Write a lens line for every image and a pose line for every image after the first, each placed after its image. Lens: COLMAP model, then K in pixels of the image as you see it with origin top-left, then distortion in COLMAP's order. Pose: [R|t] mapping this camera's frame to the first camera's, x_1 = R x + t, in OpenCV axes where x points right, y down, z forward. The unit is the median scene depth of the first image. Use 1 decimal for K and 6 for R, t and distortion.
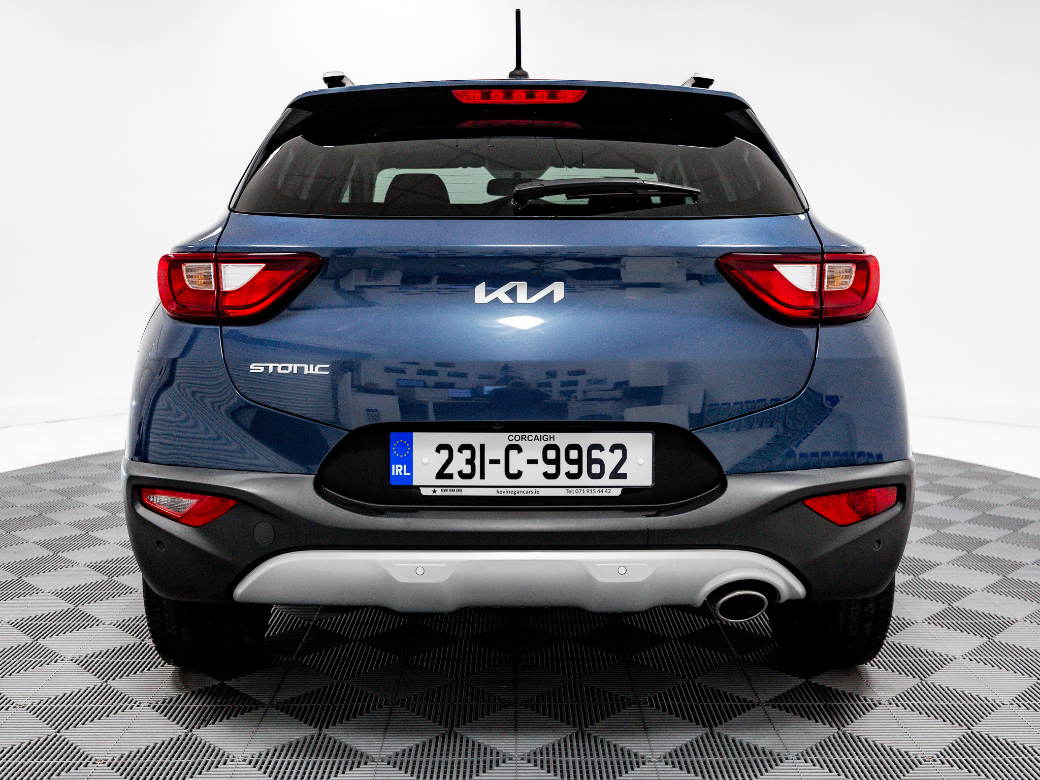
lens RADIAL K [[1116.3, 0, 520.0], [0, 1116.3, 390.0], [0, 0, 1]] dist [0.032932, 0.005218]
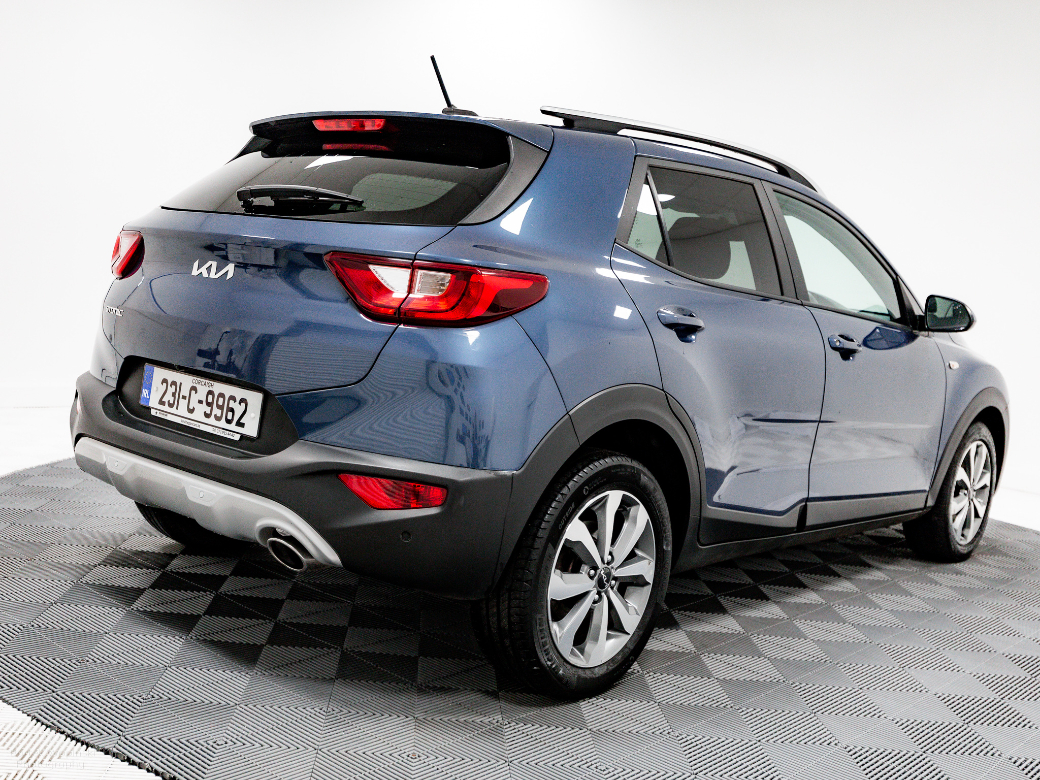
lens RADIAL K [[1116.3, 0, 520.0], [0, 1116.3, 390.0], [0, 0, 1]] dist [0.032932, 0.005218]
pose [[0.746017, 0.143499, -0.650282, 1.109376], [-0.184610, 0.982799, 0.005087, -0.022809], [0.639827, 0.116253, 0.759676, 0.262144]]
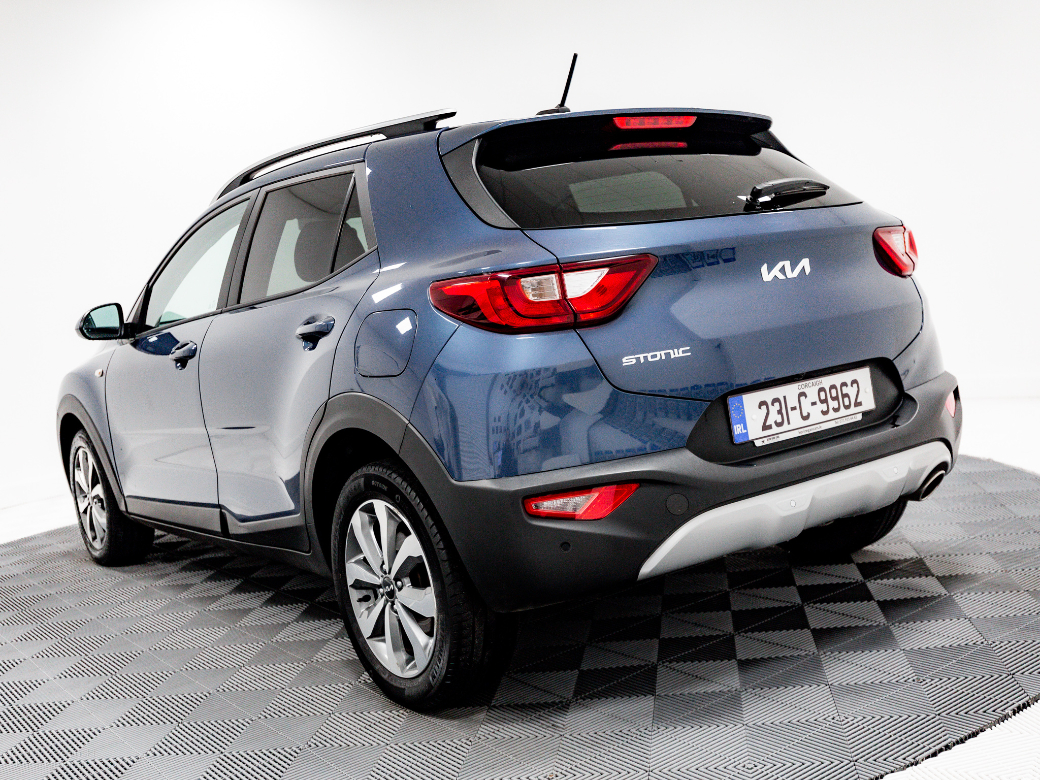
lens RADIAL K [[1116.3, 0, 520.0], [0, 1116.3, 390.0], [0, 0, 1]] dist [0.032932, 0.005218]
pose [[0.802529, -0.153153, 0.576620, -0.960990], [0.193471, 0.981067, -0.008693, -0.002762], [-0.564372, 0.118536, 0.816966, 0.169784]]
